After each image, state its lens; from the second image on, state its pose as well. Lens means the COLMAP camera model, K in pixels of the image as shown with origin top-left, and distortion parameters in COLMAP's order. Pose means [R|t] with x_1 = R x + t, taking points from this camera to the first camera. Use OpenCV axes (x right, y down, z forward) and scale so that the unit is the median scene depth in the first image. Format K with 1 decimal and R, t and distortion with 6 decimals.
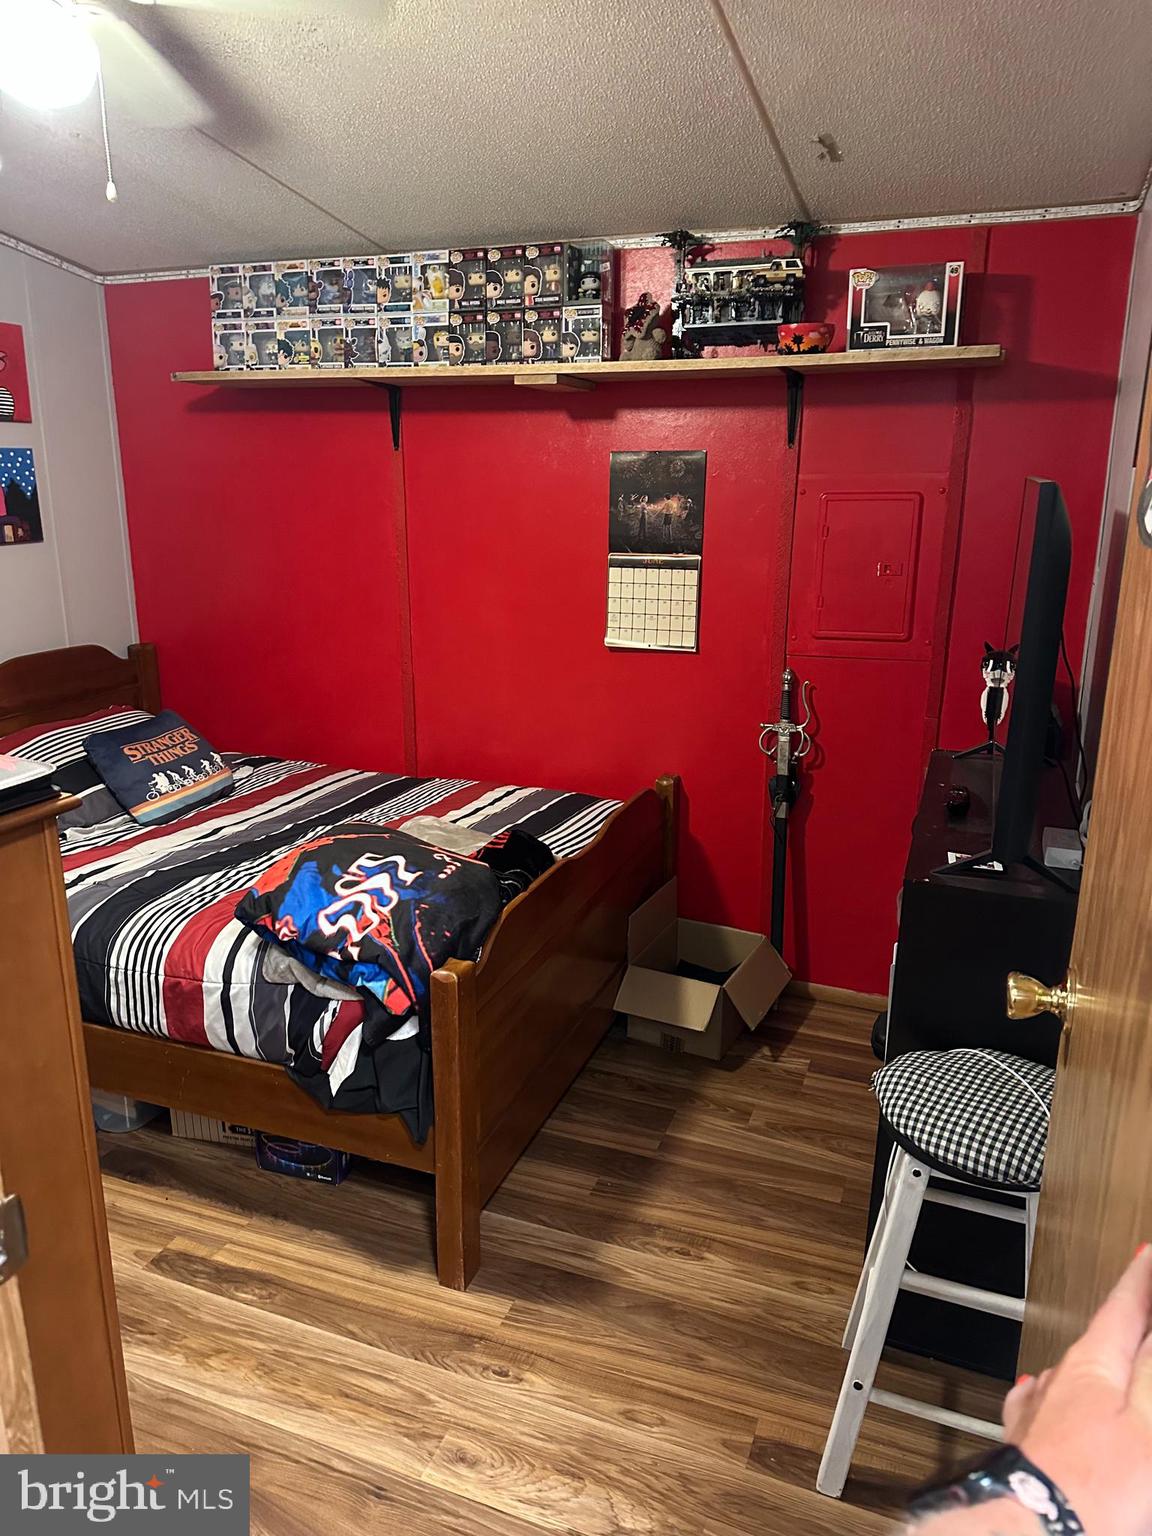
lens RADIAL K [[1088.6, 0, 576.0], [0, 1088.6, 768.0], [0, 0, 1]] dist [0.042838, -0.056556]
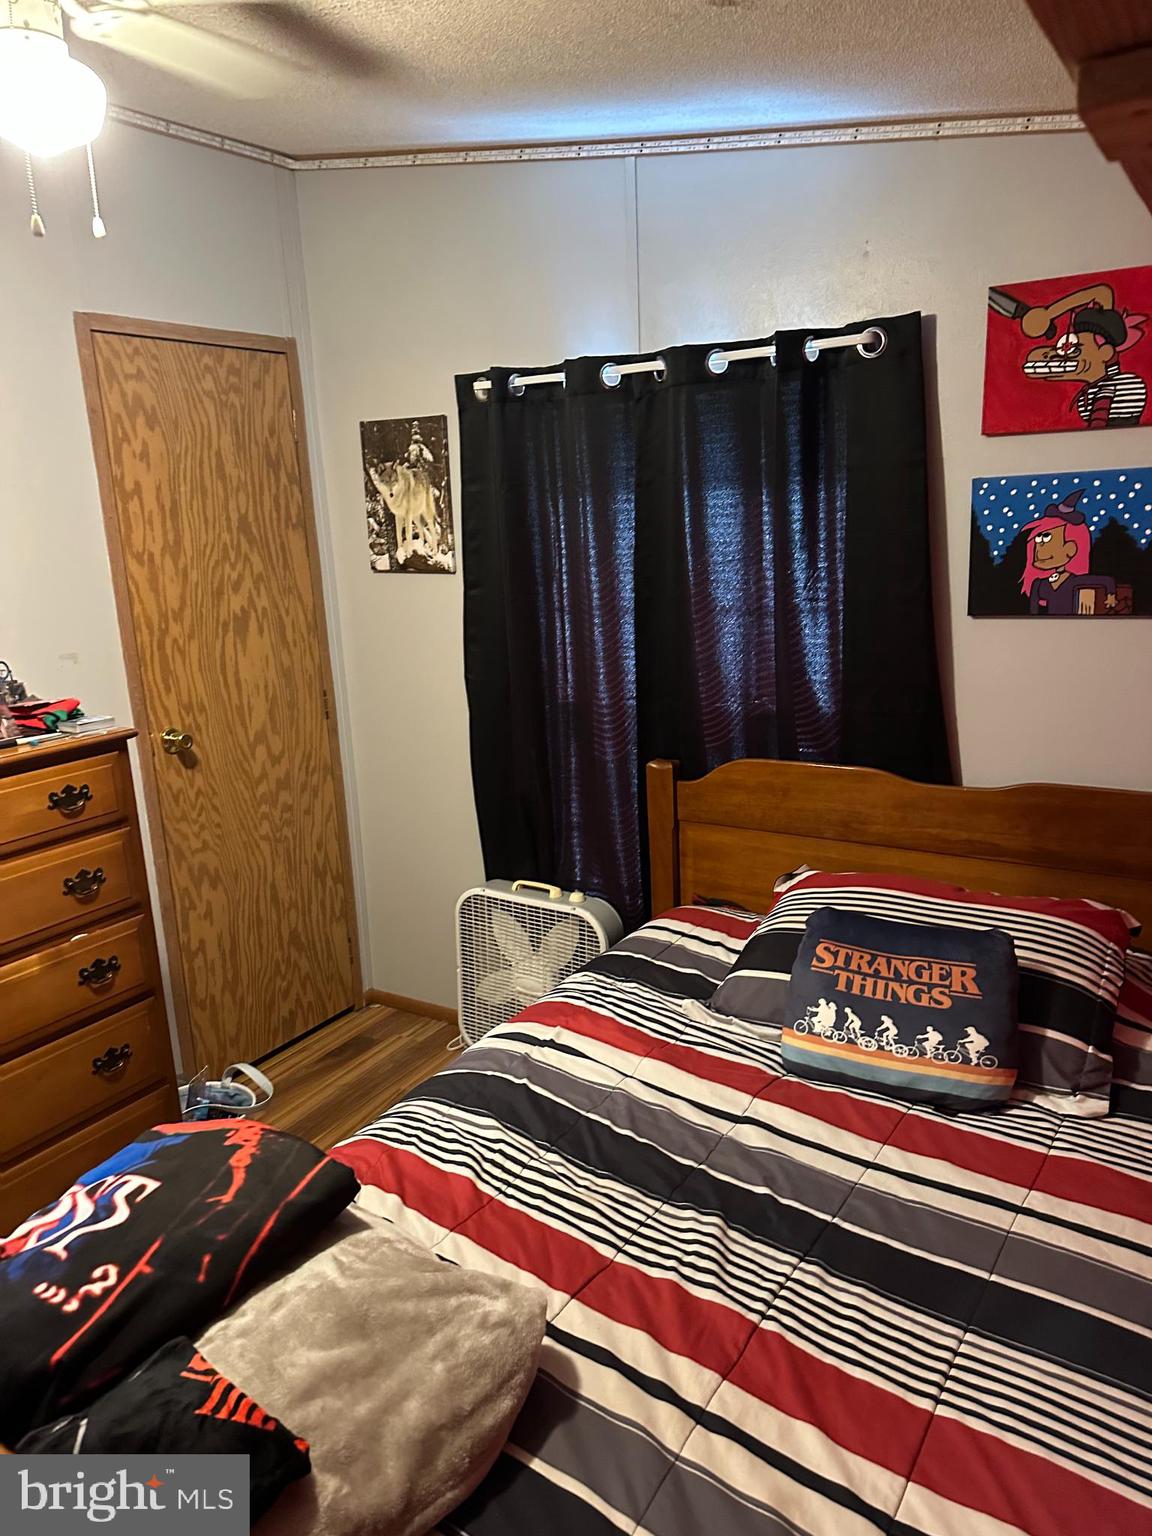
lens RADIAL K [[1088.6, 0, 576.0], [0, 1088.6, 768.0], [0, 0, 1]] dist [0.042838, -0.056556]
pose [[-0.213494, 0.232015, -0.948994, 0.203817], [-0.210129, 0.937748, 0.276539, -0.255288], [0.954078, 0.258451, -0.151451, 0.897547]]
